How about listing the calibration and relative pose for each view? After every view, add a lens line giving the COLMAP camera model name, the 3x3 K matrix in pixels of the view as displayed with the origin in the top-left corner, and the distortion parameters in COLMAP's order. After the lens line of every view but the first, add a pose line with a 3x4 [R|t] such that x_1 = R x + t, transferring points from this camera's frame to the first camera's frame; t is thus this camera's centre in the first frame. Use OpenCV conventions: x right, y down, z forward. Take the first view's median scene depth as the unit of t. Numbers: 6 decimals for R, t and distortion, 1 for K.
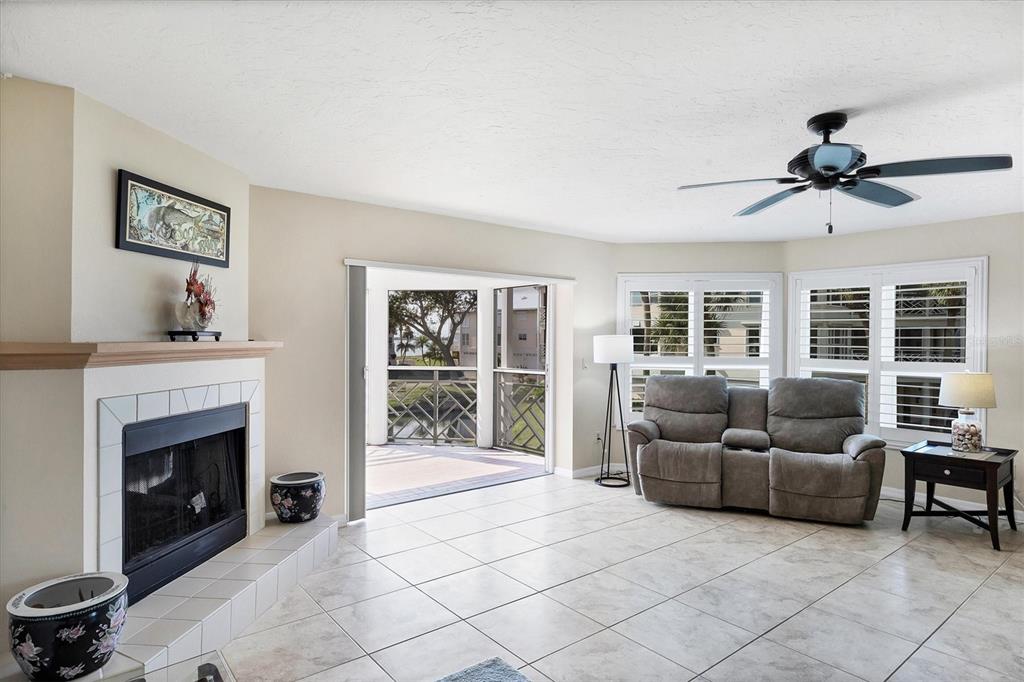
lens RADIAL K [[571.9, 0, 511.5], [0, 571.9, 342.2], [0, 0, 1]] dist [-0.003452, -0.000645]
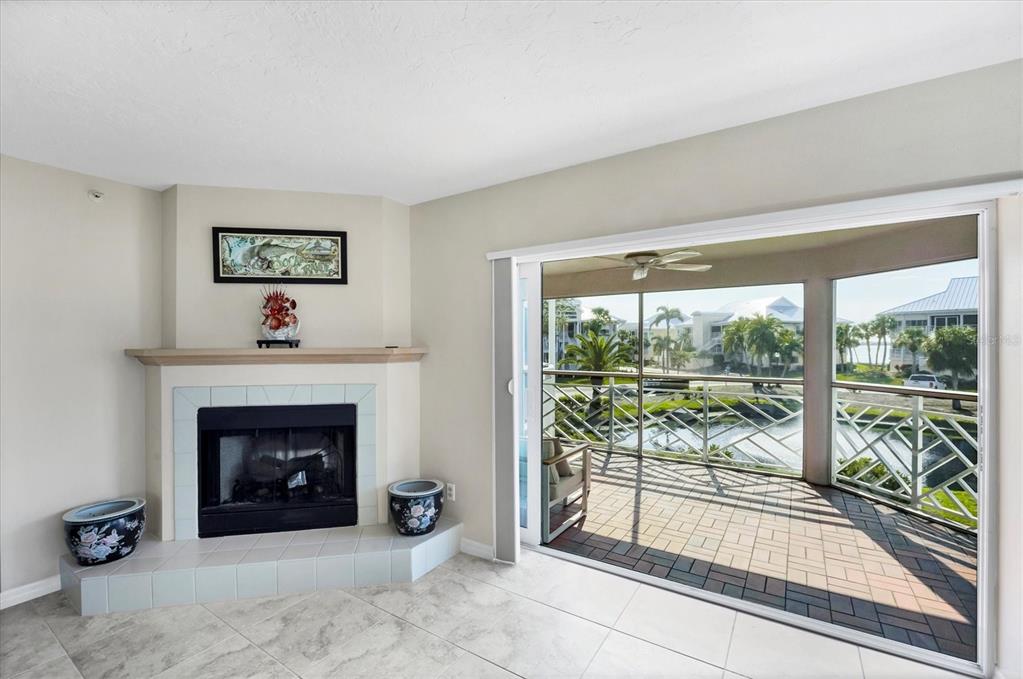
lens RADIAL K [[430.5, 0, 518.6], [0, 430.5, 344.5], [0, 0, 1]] dist [-0.005307, -0.000719]
pose [[0.315545, -0.002600, -0.948907, 0.486317], [-0.001282, 0.999994, -0.003166, -0.006828], [0.948910, 0.002215, 0.315539, 1.184891]]
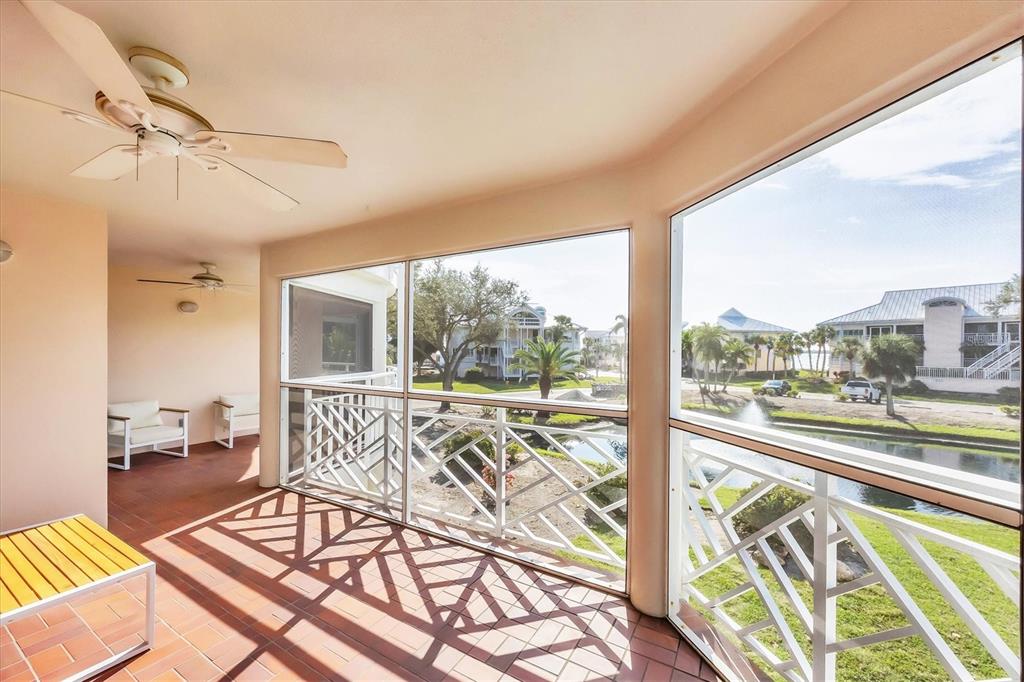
lens RADIAL K [[393.7, 0, 518.6], [0, 393.7, 346.7], [0, 0, 1]] dist [0.005161, 0.000240]
pose [[0.357428, -0.008884, -0.933898, -0.101679], [-0.008582, 0.999881, -0.012797, 0.004019], [0.933901, 0.012589, 0.357310, 2.334354]]
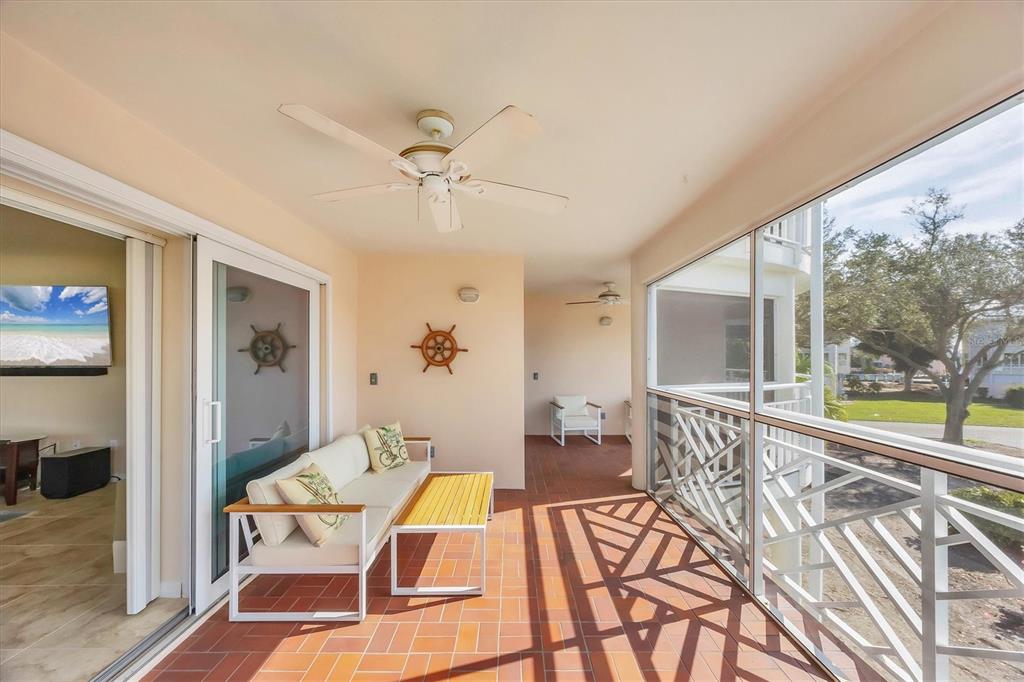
lens RADIAL K [[393.7, 0, 519.9], [0, 393.7, 351.8], [0, 0, 1]] dist [0.005161, 0.000240]
pose [[-0.611650, -0.010481, -0.791059, -0.354131], [-0.005126, 0.999944, -0.009285, 0.005841], [0.791112, -0.001624, -0.611670, 2.584980]]
